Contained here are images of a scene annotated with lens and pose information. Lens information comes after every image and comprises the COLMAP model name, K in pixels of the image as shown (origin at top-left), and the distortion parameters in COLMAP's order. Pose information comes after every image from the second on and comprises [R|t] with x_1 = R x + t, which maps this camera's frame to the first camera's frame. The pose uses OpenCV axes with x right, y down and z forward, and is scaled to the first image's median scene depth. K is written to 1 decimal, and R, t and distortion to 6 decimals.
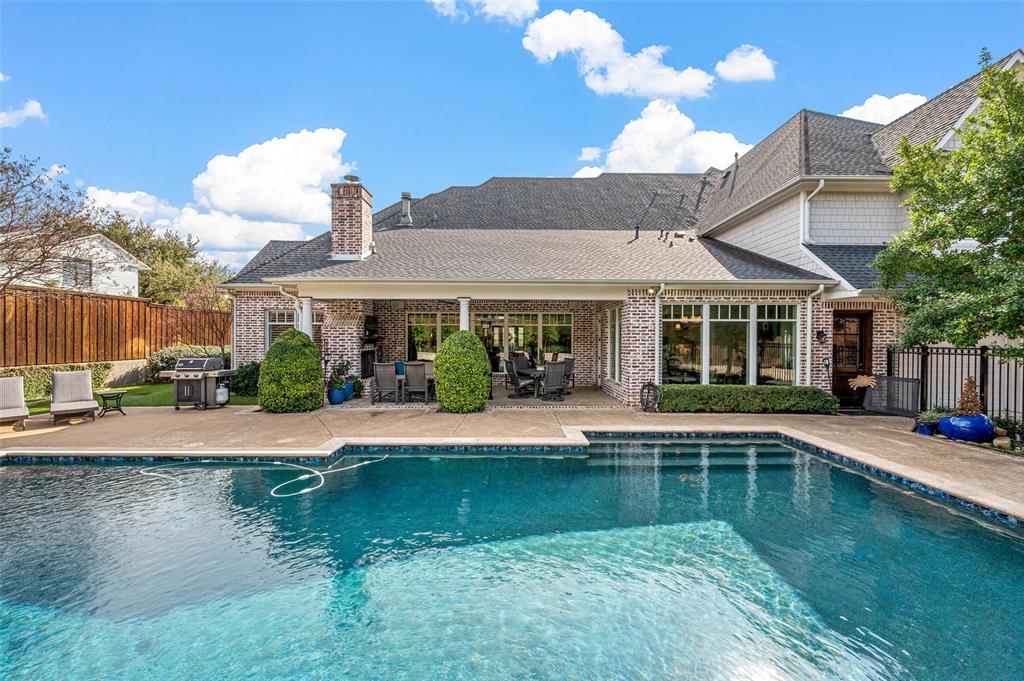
lens RADIAL K [[403.6, 0, 513.2], [0, 403.6, 339.2], [0, 0, 1]] dist [-0.000611, -0.000686]
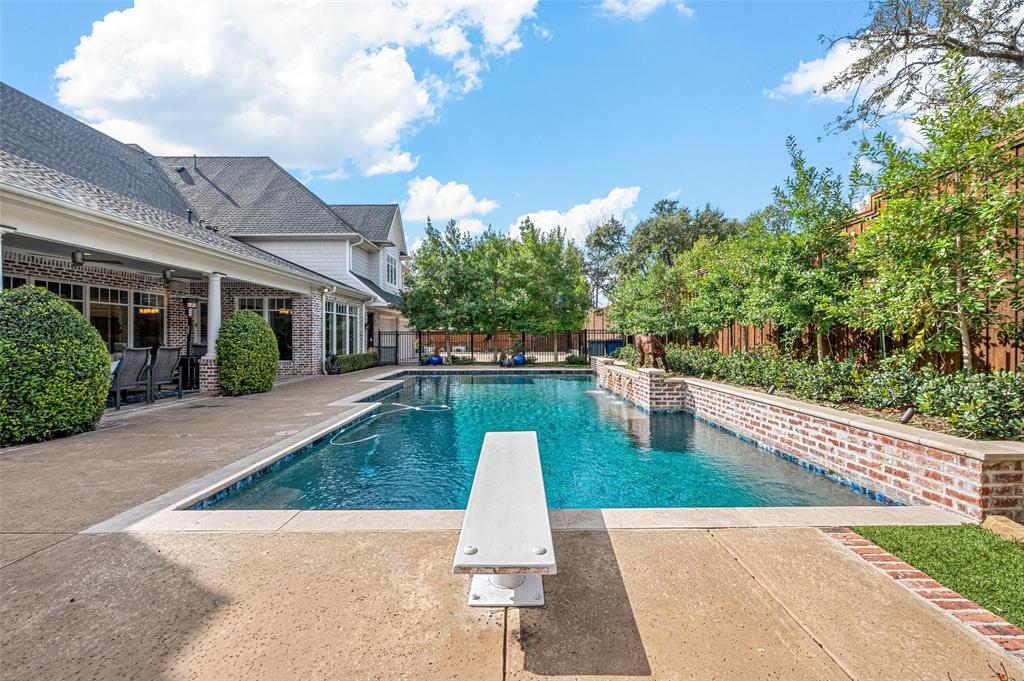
lens RADIAL K [[403.6, 0, 513.0], [0, 403.6, 338.0], [0, 0, 1]] dist [-0.000611, -0.000686]
pose [[-0.011701, -0.003985, 0.999924, -1.043375], [0.006527, 0.999970, 0.004062, 0.042421], [-0.999910, 0.006574, -0.011675, 0.349600]]
